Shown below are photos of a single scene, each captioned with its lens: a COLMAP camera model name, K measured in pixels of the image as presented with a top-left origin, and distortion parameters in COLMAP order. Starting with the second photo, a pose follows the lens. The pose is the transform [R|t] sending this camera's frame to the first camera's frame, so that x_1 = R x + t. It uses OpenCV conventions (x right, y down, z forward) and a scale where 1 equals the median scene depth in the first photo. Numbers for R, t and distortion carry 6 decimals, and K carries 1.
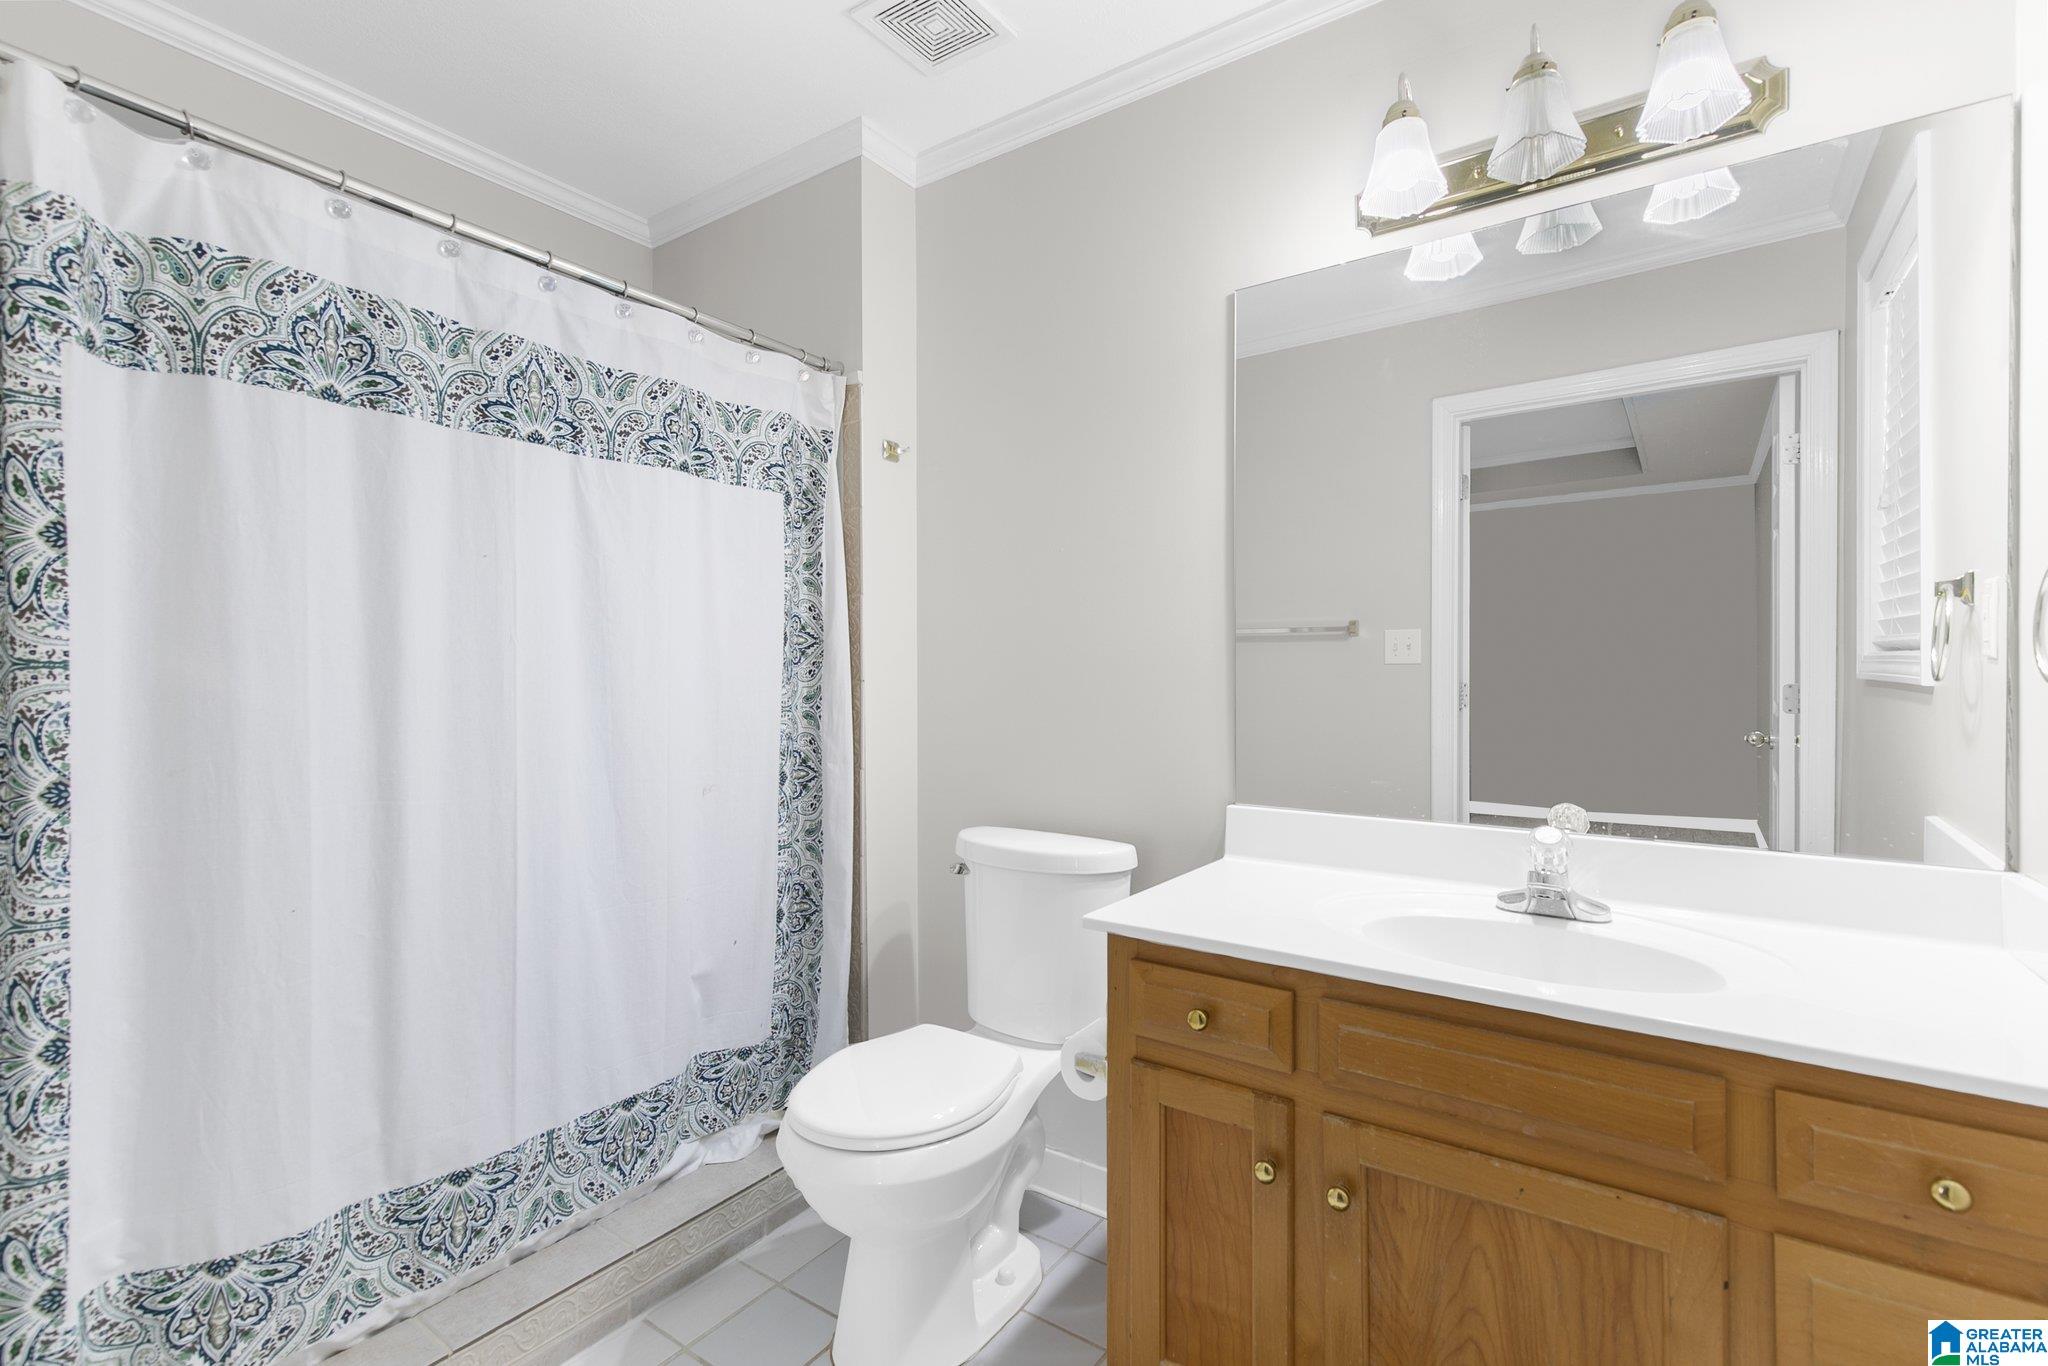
lens RADIAL K [[928.0, 0, 1019.8], [0, 928.0, 684.4], [0, 0, 1]] dist [0.007067, -0.000368]
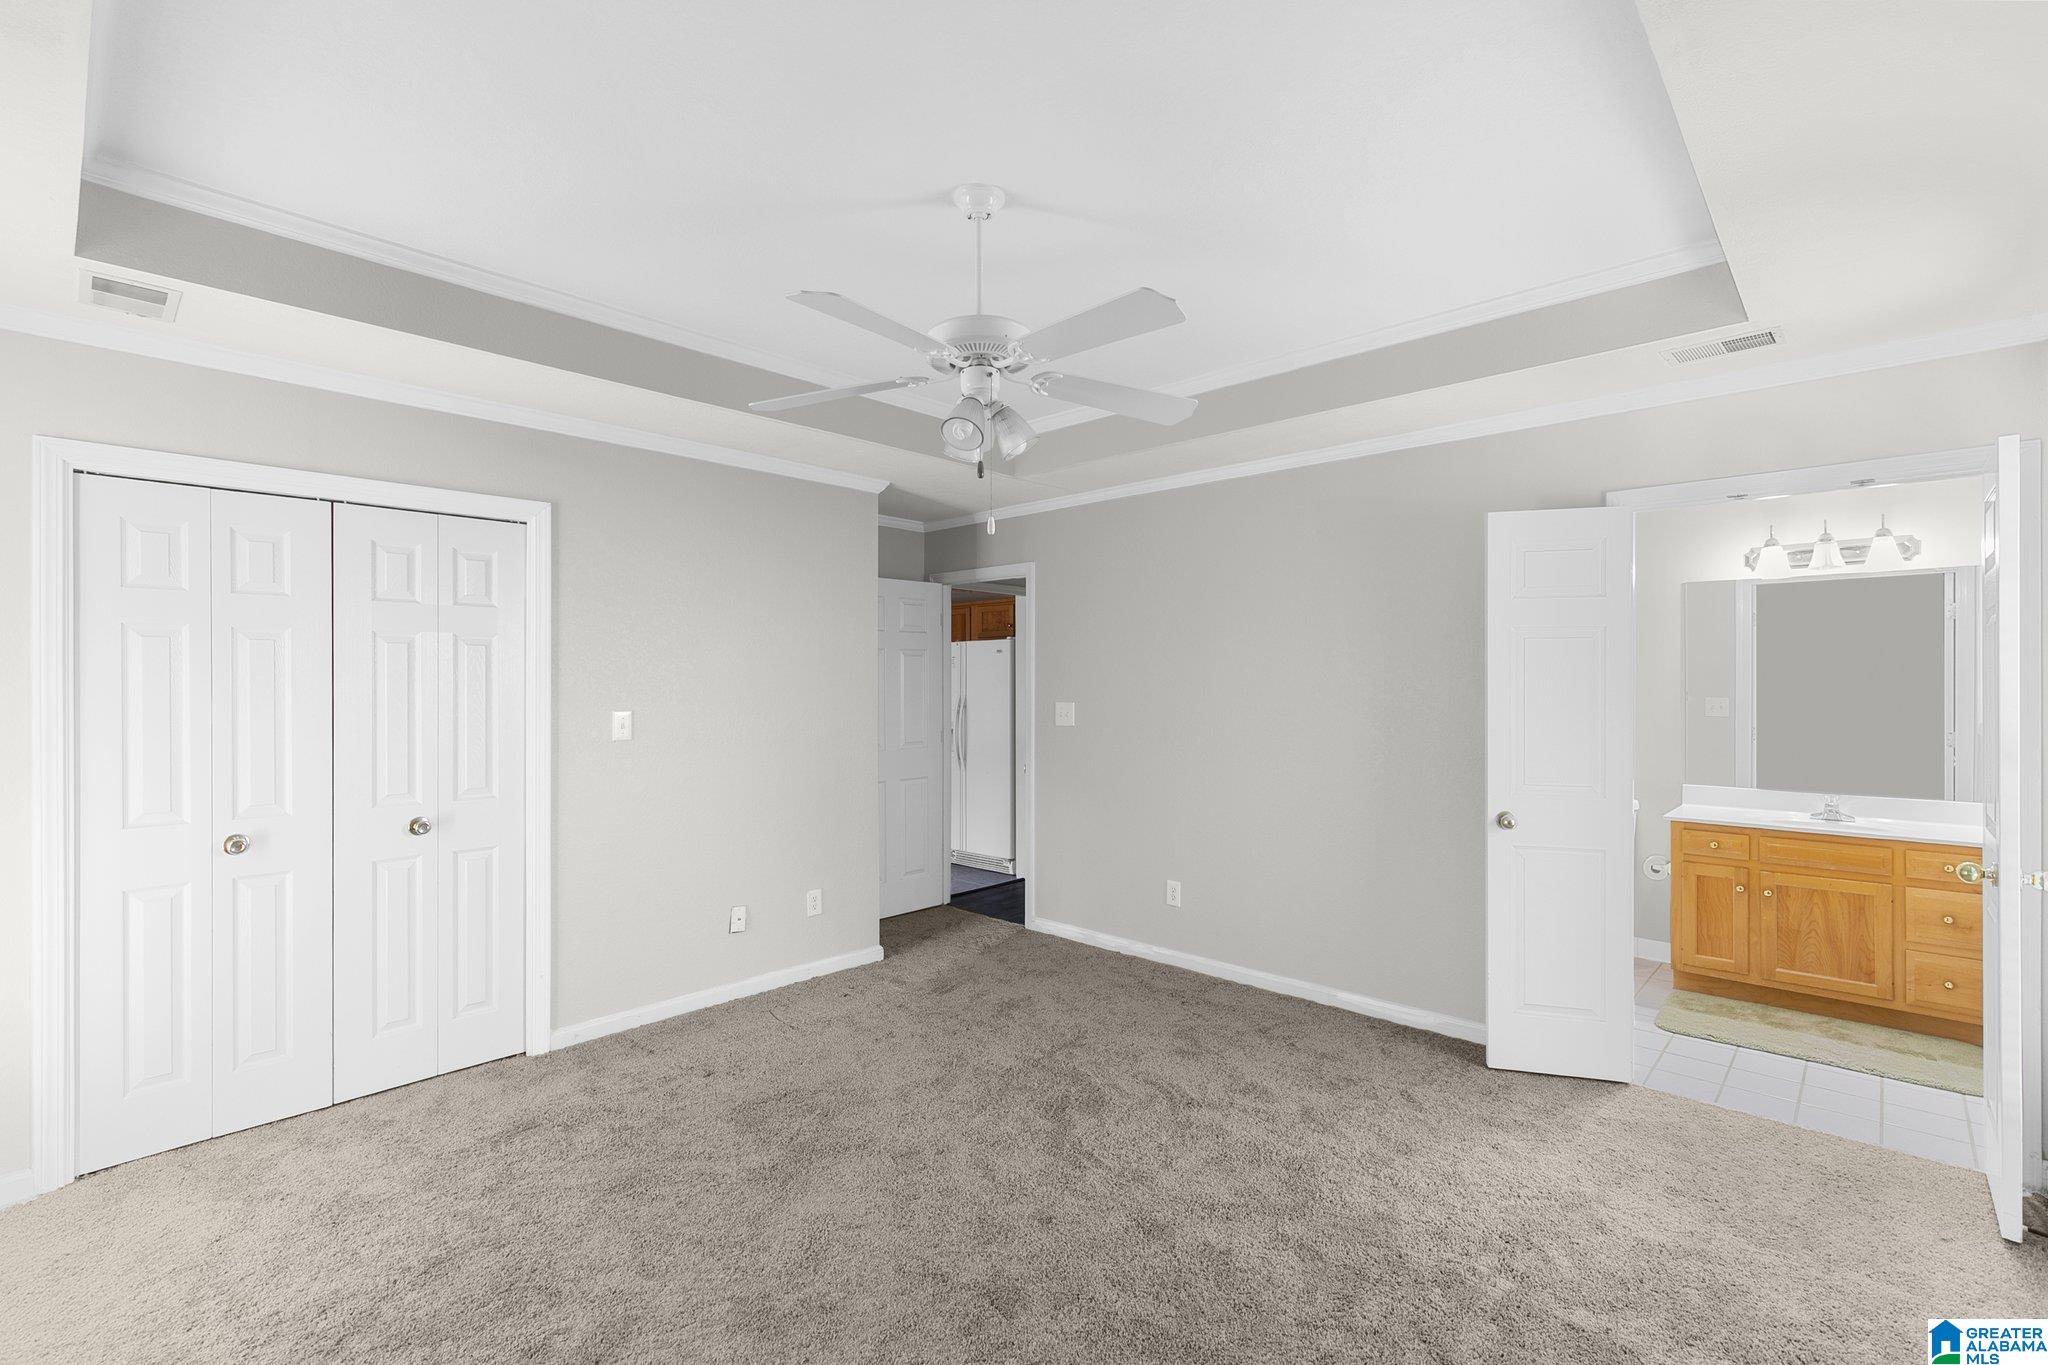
lens RADIAL K [[928.0, 0, 1028.7], [0, 928.0, 678.1], [0, 0, 1]] dist [0.007067, -0.000368]
pose [[0.991565, 0.005308, -0.129499, -1.956006], [-0.006894, 0.999907, -0.011800, -0.185367], [0.129424, 0.012594, 0.991509, -2.822054]]
